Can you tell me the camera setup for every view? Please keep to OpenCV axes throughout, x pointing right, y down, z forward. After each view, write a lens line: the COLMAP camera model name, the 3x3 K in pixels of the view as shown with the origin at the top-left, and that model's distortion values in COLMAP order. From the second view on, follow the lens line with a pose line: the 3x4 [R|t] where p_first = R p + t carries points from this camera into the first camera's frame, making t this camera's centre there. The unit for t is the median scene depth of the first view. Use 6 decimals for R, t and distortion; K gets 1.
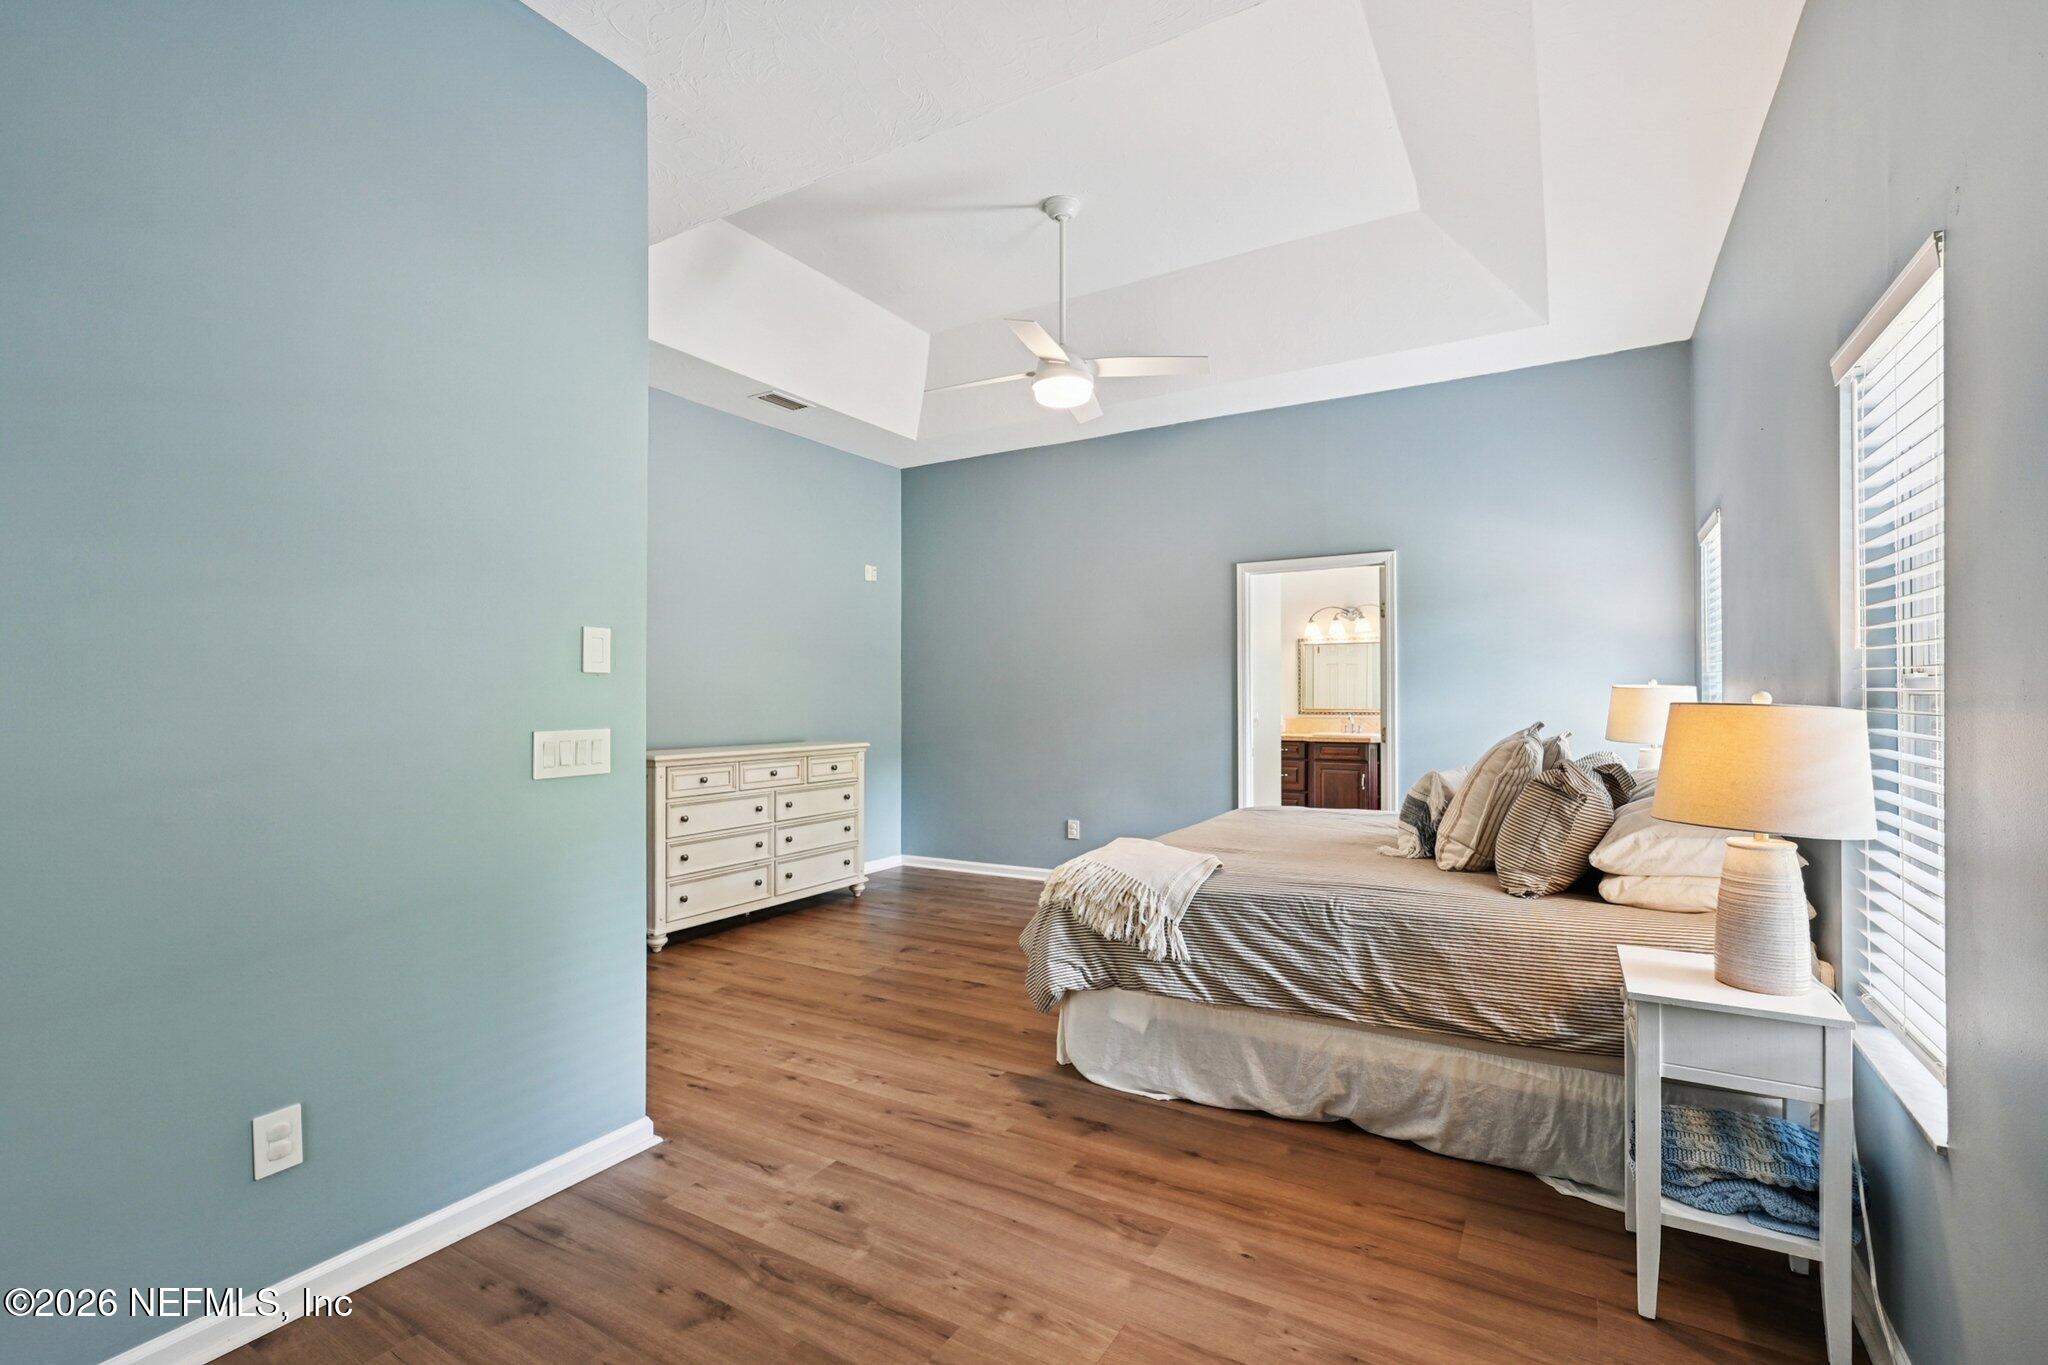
lens RADIAL K [[921.5, 0, 1027.6], [0, 921.5, 691.8], [0, 0, 1]] dist [-0.001388, -0.000276]
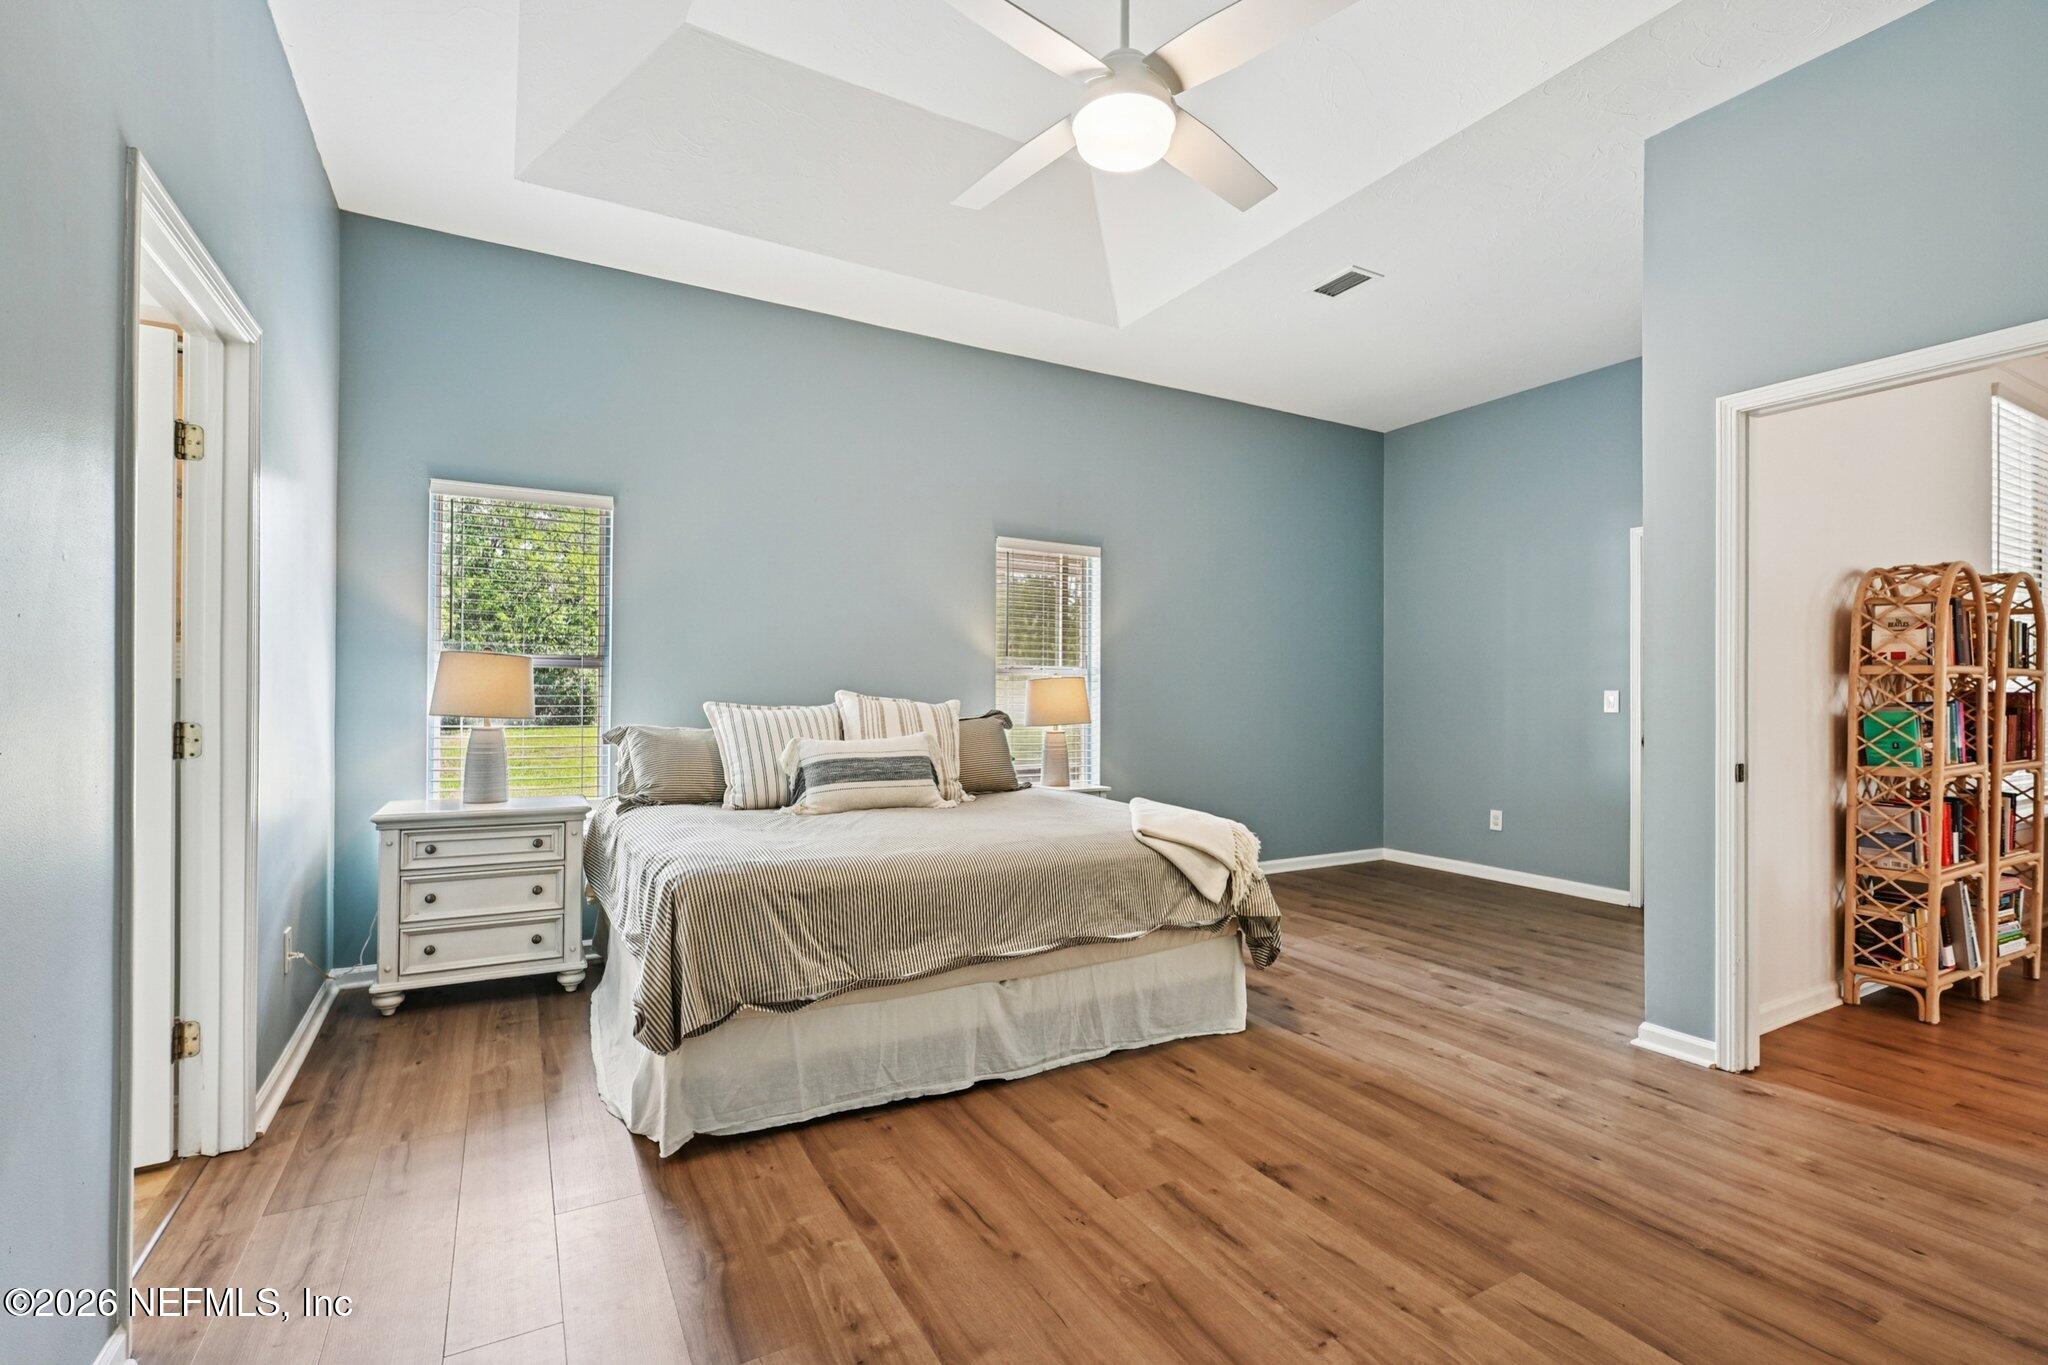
lens RADIAL K [[921.5, 0, 1022.0], [0, 921.5, 691.3], [0, 0, 1]] dist [-0.001388, -0.000276]
pose [[-0.866649, 0.000475, 0.498918, -0.276645], [-0.006442, 0.999906, -0.012142, 0.052874], [-0.498877, -0.013737, -0.866564, 2.146315]]
